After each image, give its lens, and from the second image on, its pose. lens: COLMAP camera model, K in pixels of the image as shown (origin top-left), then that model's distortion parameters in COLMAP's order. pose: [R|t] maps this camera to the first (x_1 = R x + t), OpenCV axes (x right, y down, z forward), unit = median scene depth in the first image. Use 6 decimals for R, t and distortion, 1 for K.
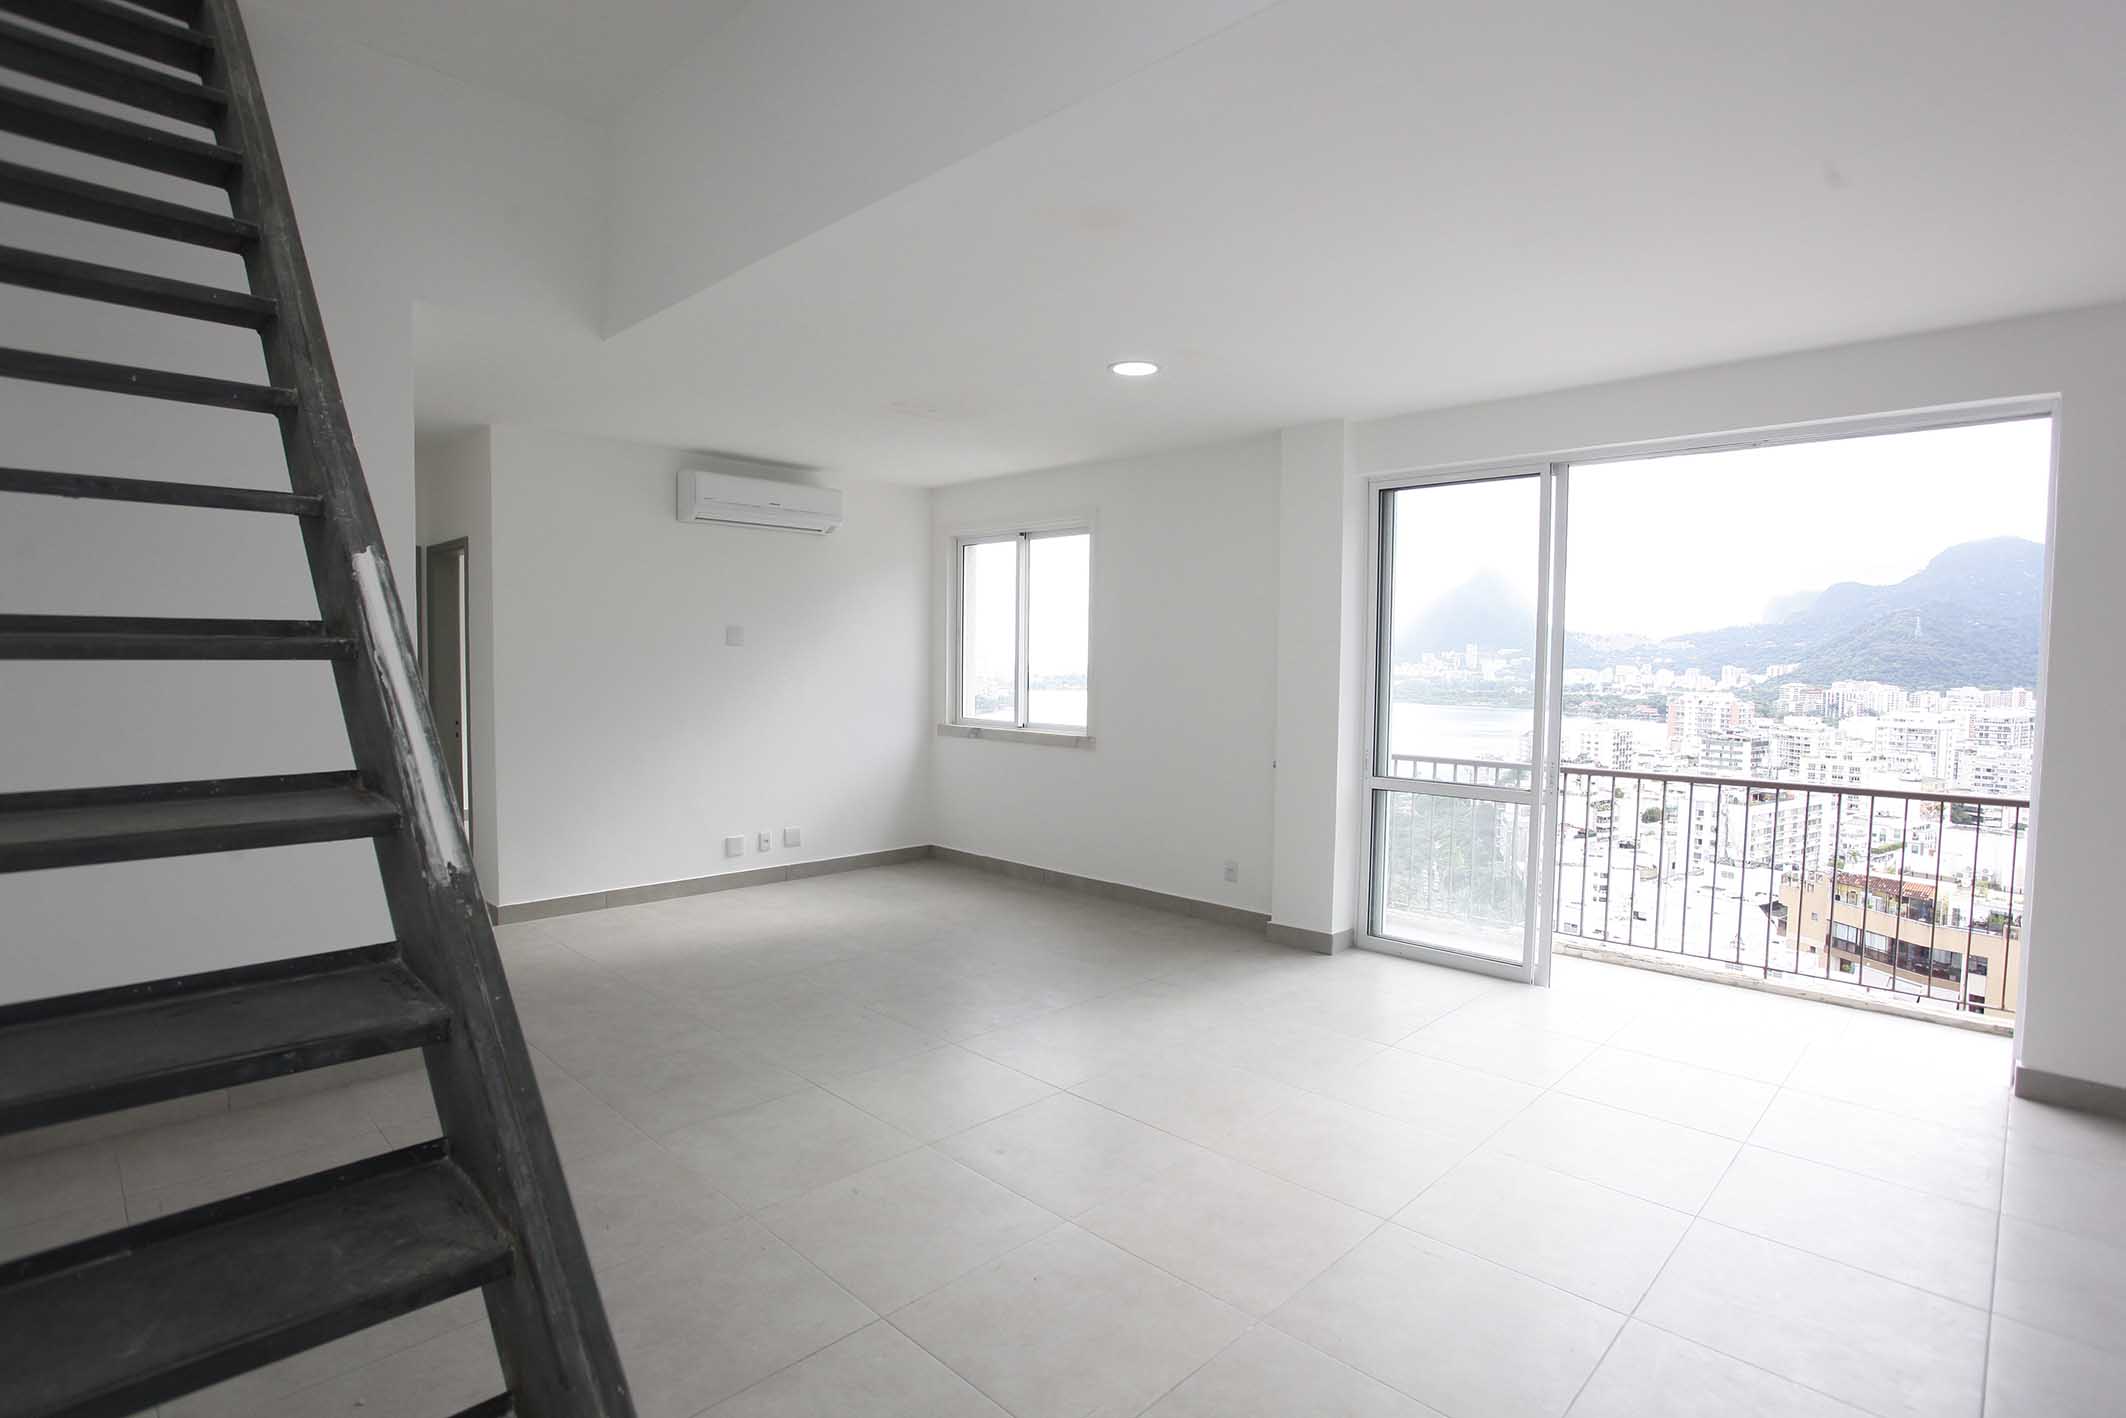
lens RADIAL K [[1042.2, 0, 1053.7], [0, 1042.2, 713.9], [0, 0, 1]] dist [-0.074395, 0.034038]
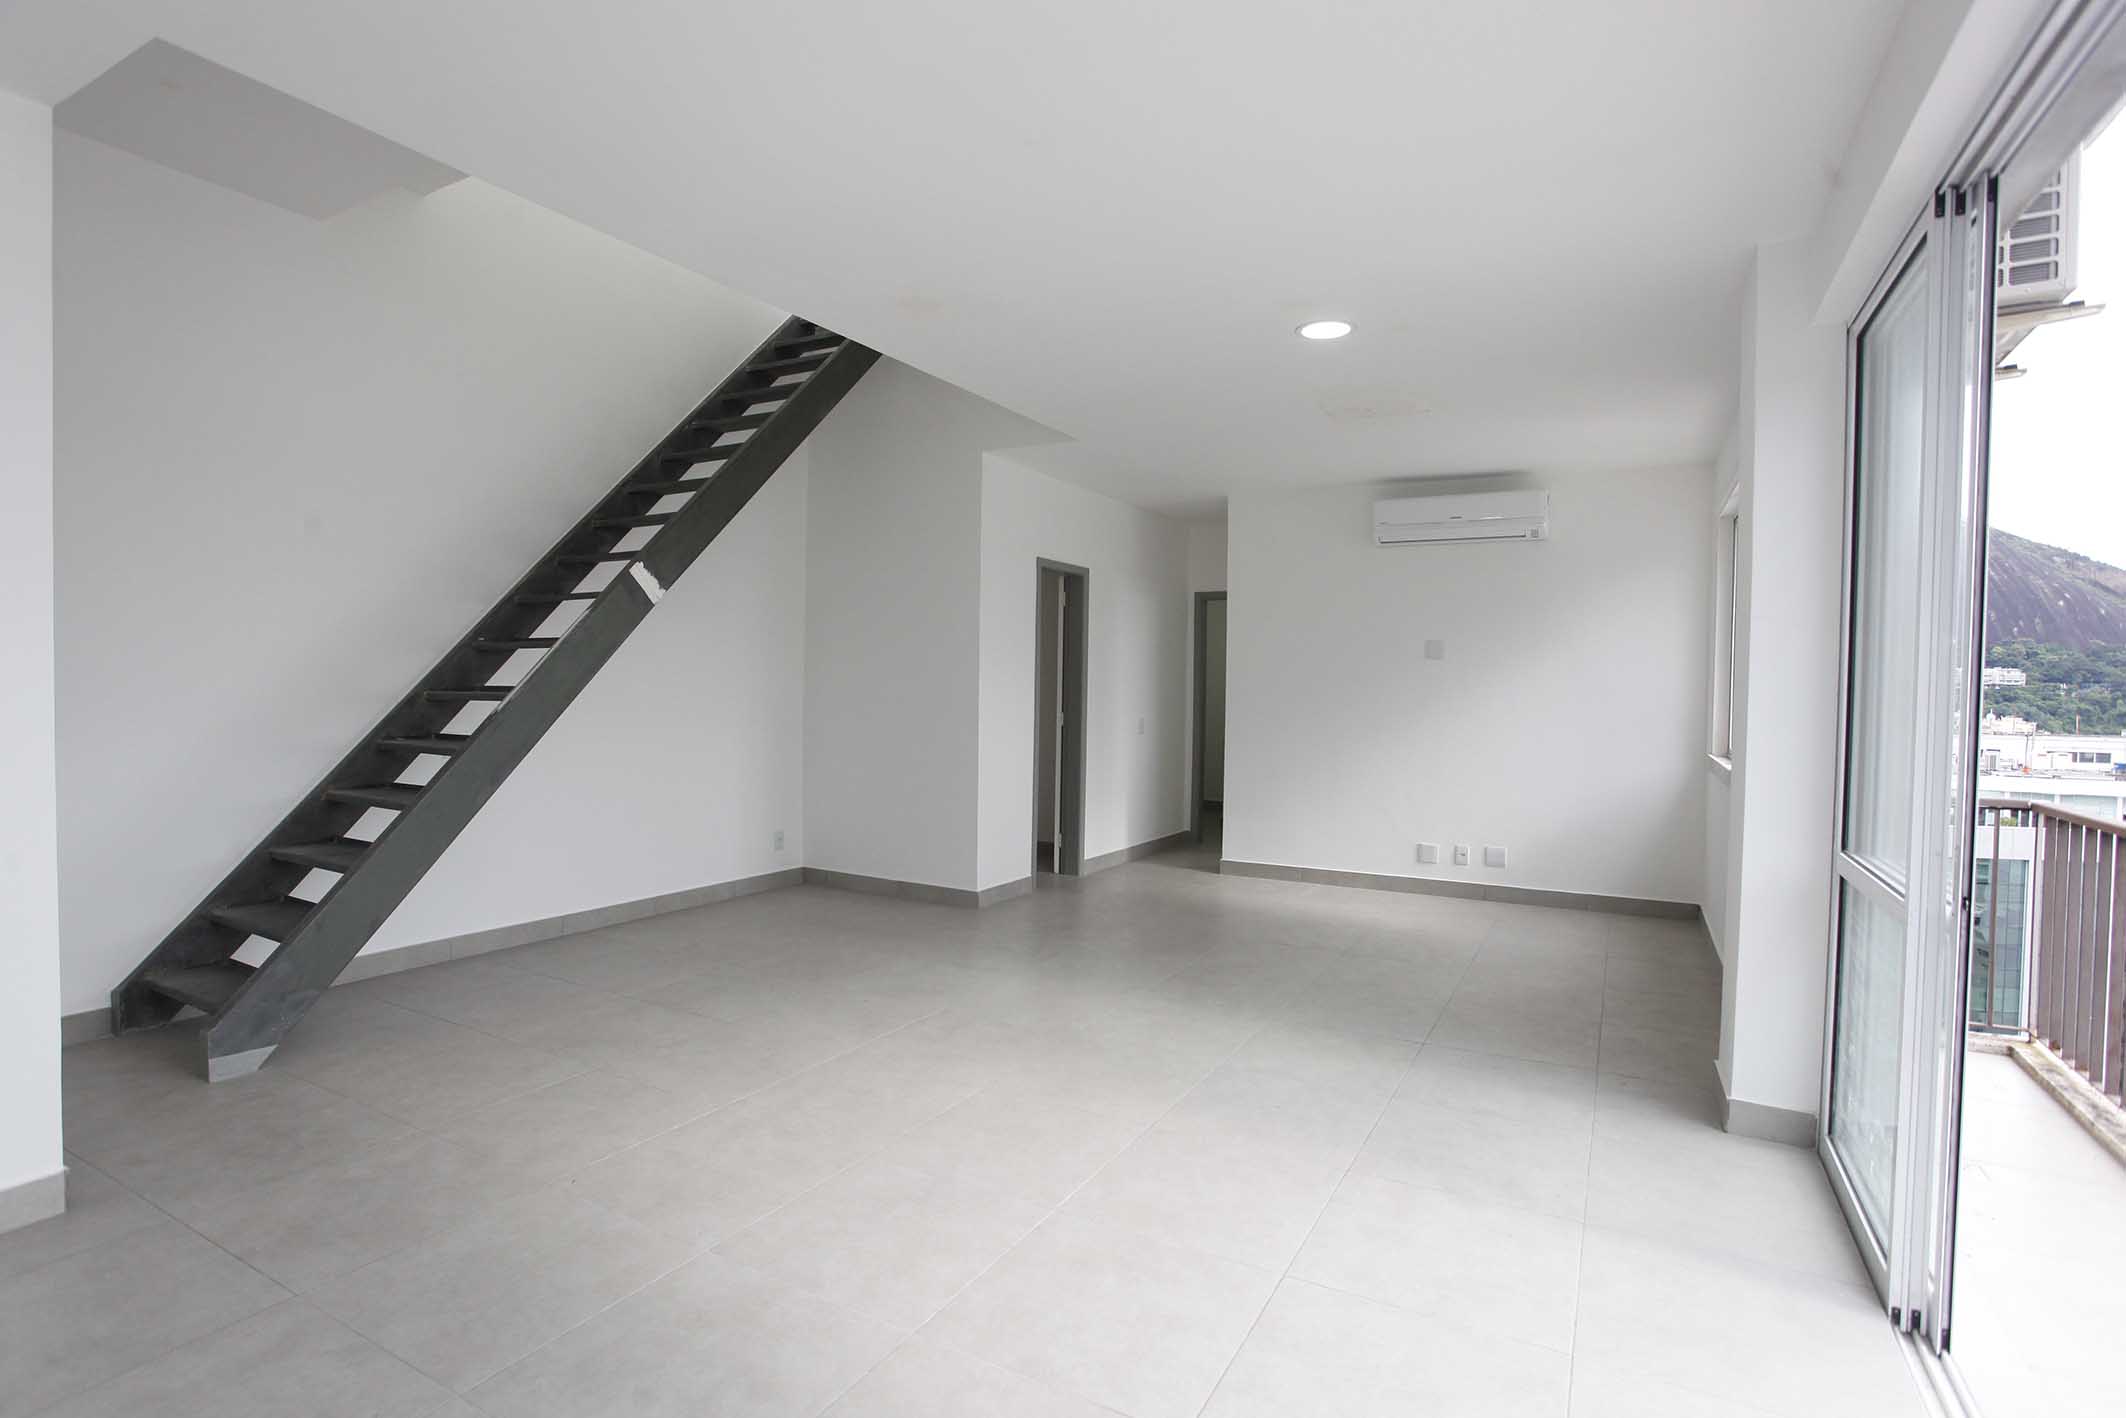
lens RADIAL K [[1071.9, 0, 1063.0], [0, 1071.9, 709.0], [0, 0, 1]] dist [-0.066455, 0.029835]
pose [[0.286176, 0.013762, -0.958078, 0.625769], [-0.059761, 0.998207, -0.003512, 0.010046], [0.956312, 0.058261, 0.286485, 0.356960]]
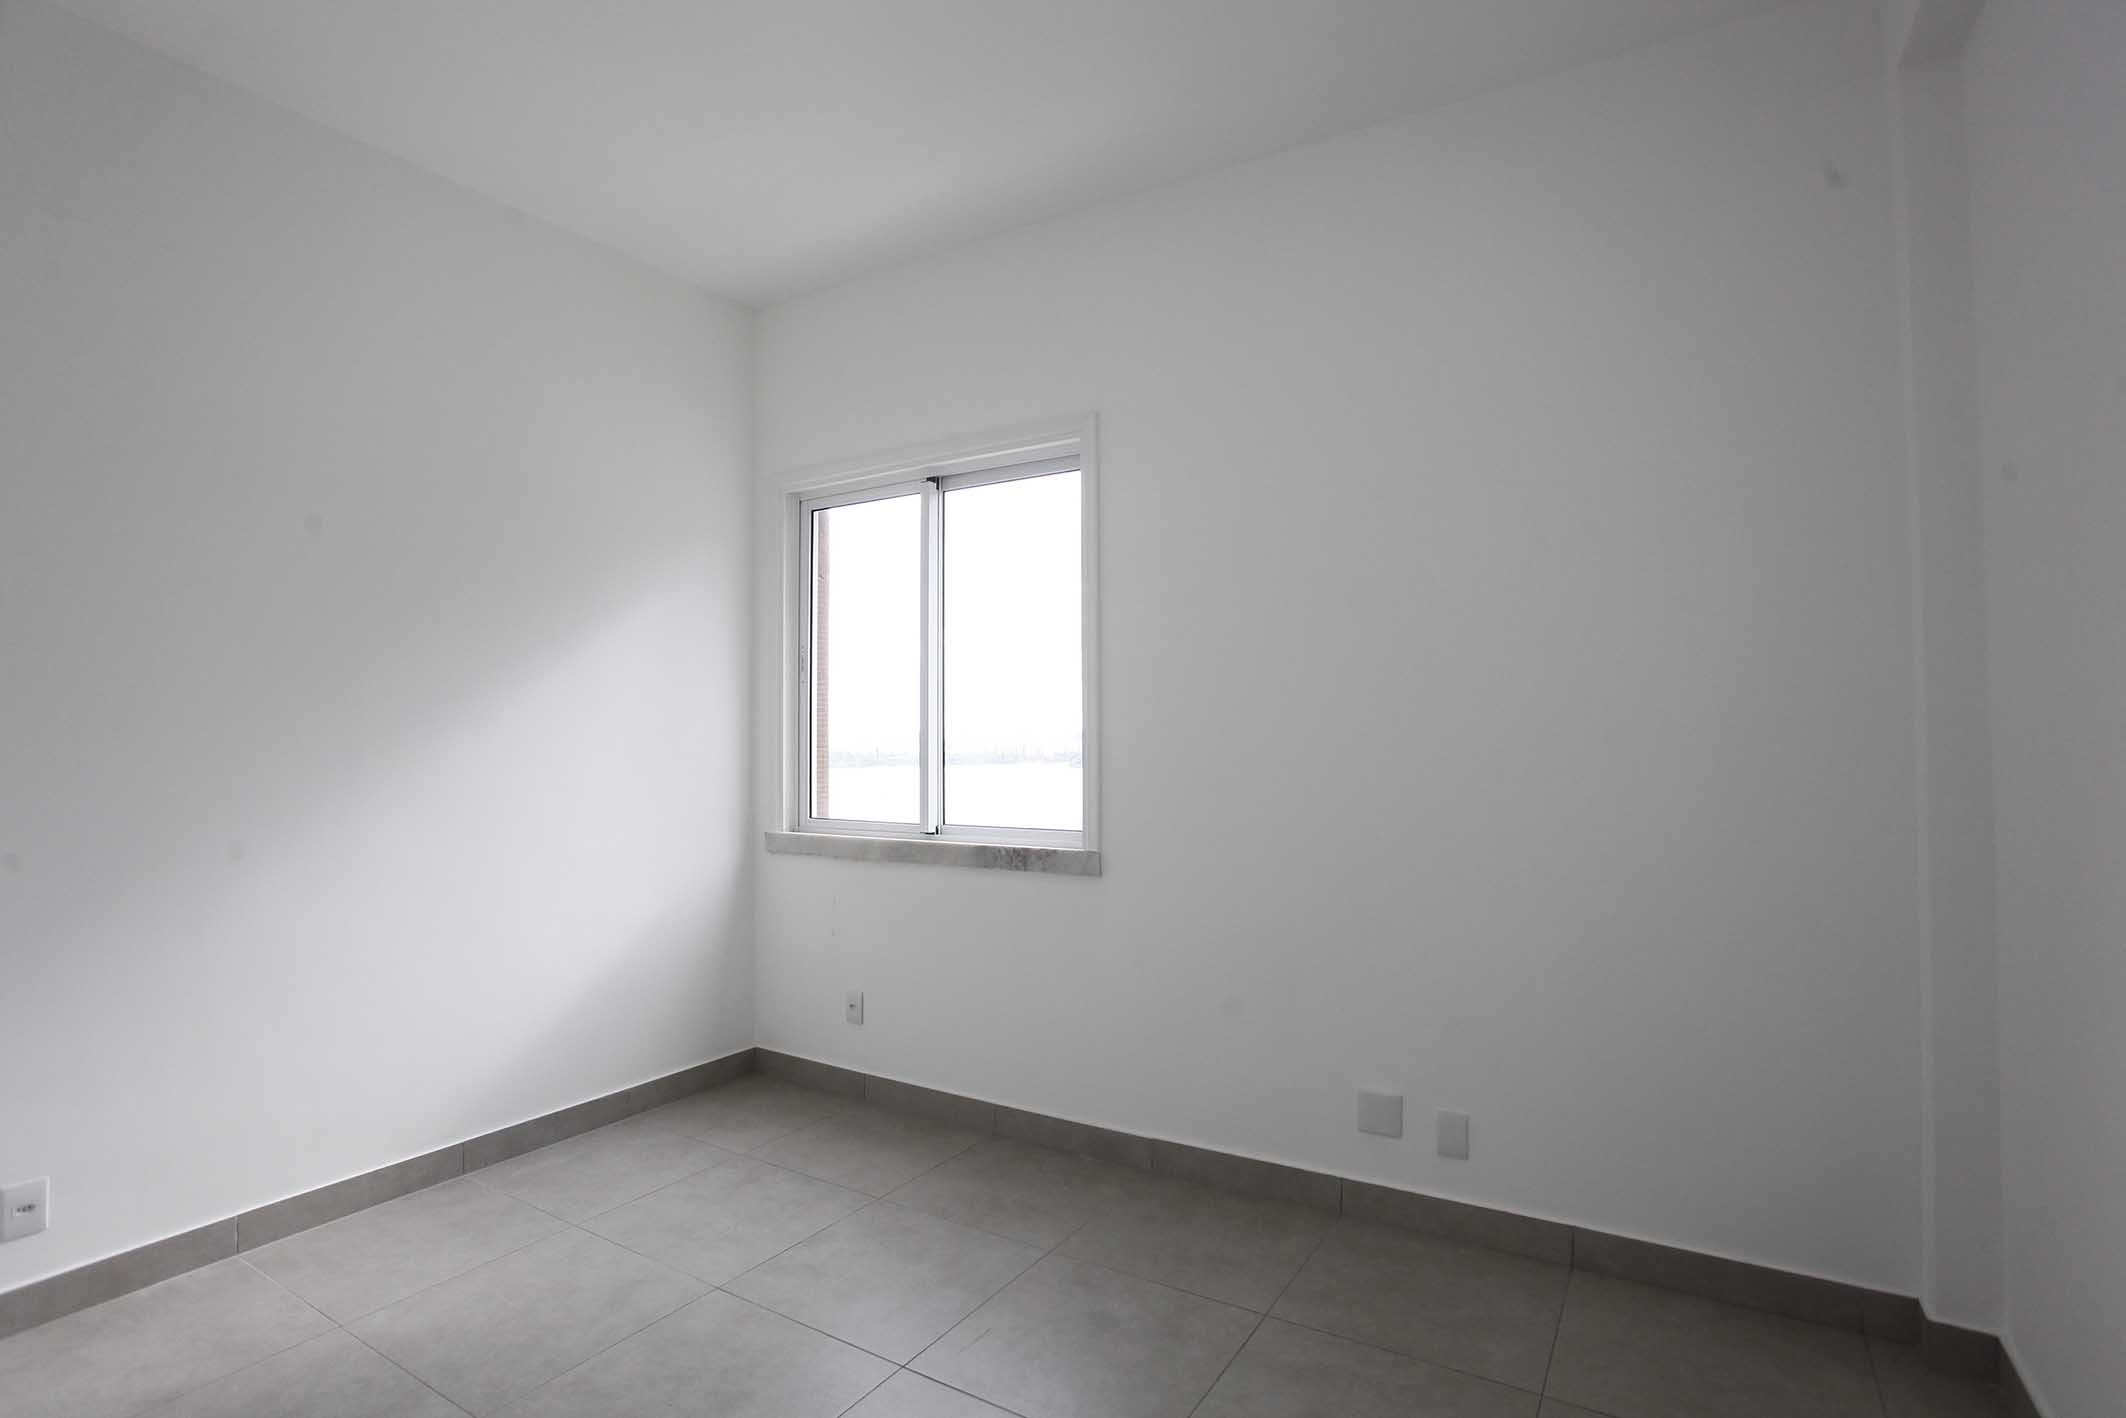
lens RADIAL K [[1042.2, 0, 1053.7], [0, 1042.2, 713.9], [0, 0, 1]] dist [-0.074395, 0.034038]
pose [[0.971598, -0.013725, 0.236238, -0.111538], [0.031650, 0.996884, -0.072251, -0.010224], [-0.234510, 0.077675, 0.969005, 0.524753]]
